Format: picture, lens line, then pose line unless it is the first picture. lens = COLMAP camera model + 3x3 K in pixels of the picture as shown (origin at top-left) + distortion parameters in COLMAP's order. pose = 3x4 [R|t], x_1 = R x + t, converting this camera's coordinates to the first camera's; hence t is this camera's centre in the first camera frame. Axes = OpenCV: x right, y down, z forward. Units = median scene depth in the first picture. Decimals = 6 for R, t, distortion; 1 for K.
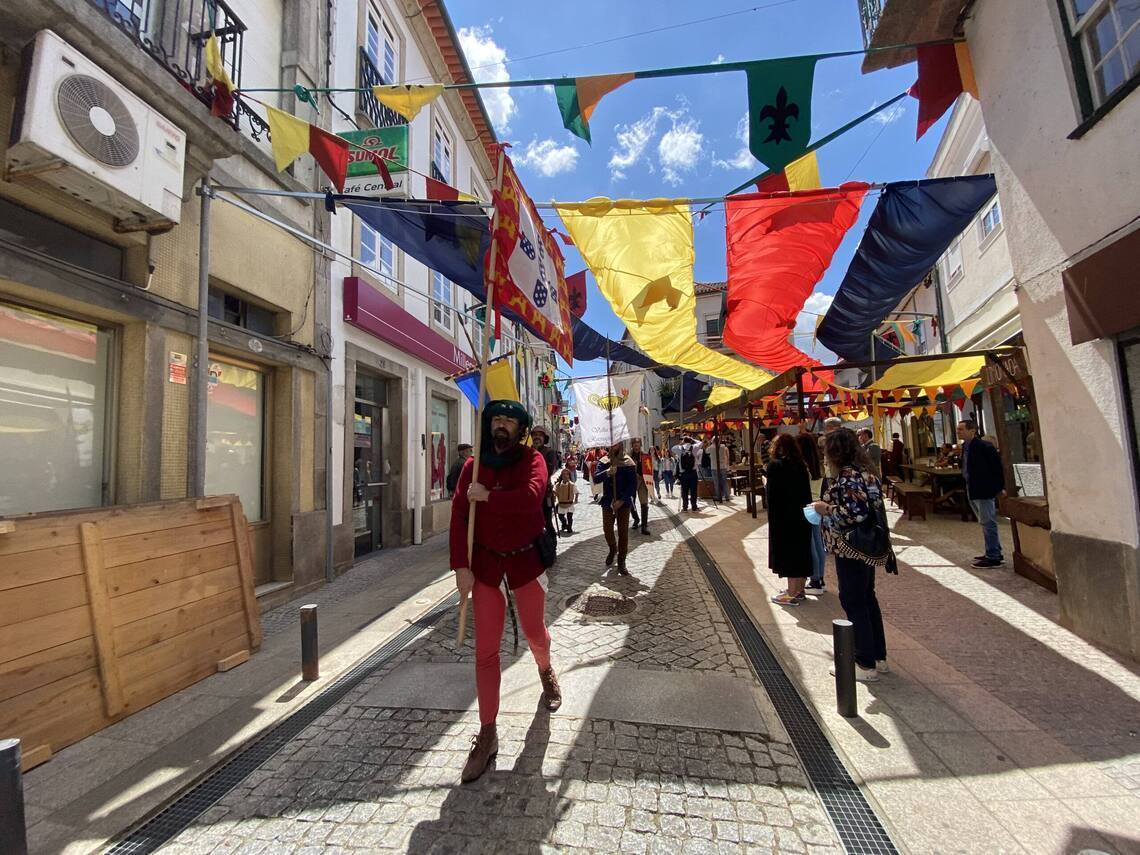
lens RADIAL K [[456.0, 0, 572.4], [0, 456.0, 425.0], [0, 0, 1]] dist [0.000021, -0.000008]
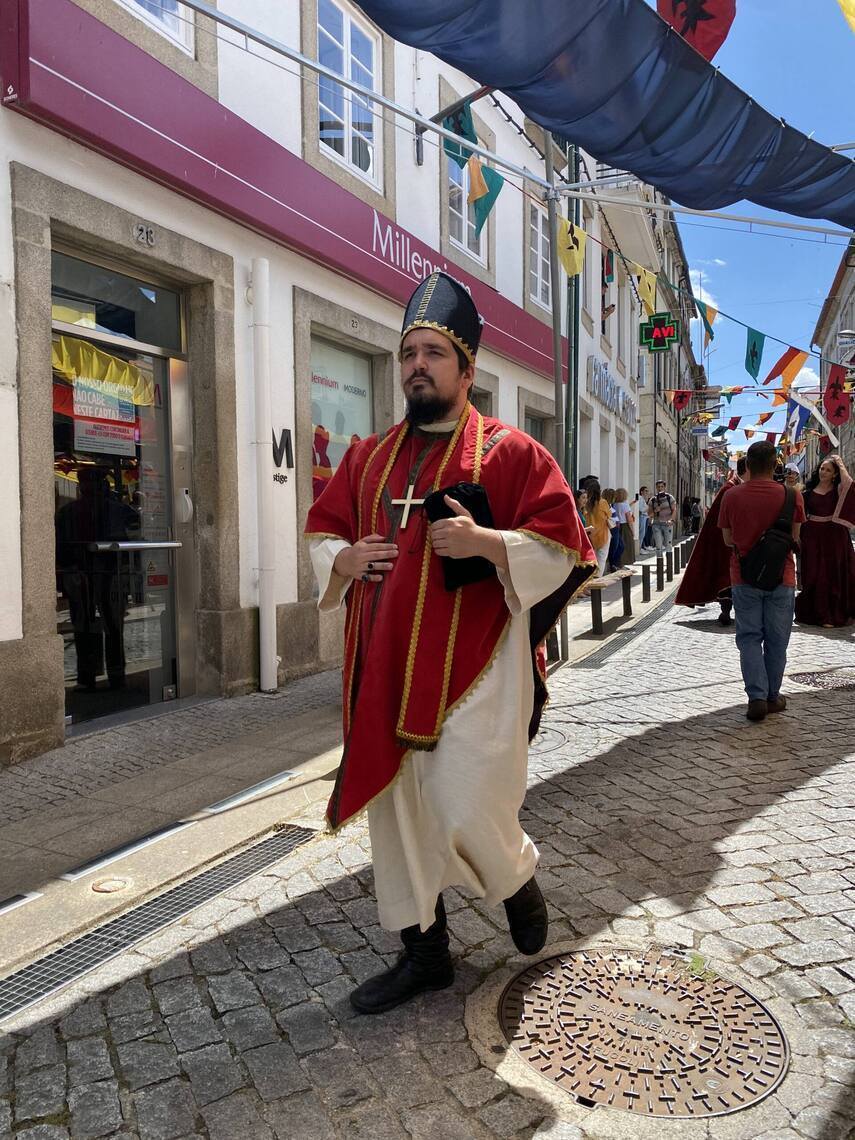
lens RADIAL K [[890.3, 0, 427.4], [0, 890.3, 564.7], [0, 0, 1]] dist [0.013655, 0.000530]
pose [[0.945414, 0.034986, -0.323989, 0.061376], [0.007647, 0.991564, 0.129390, 0.041317], [0.325782, -0.124805, 0.937171, 0.297519]]
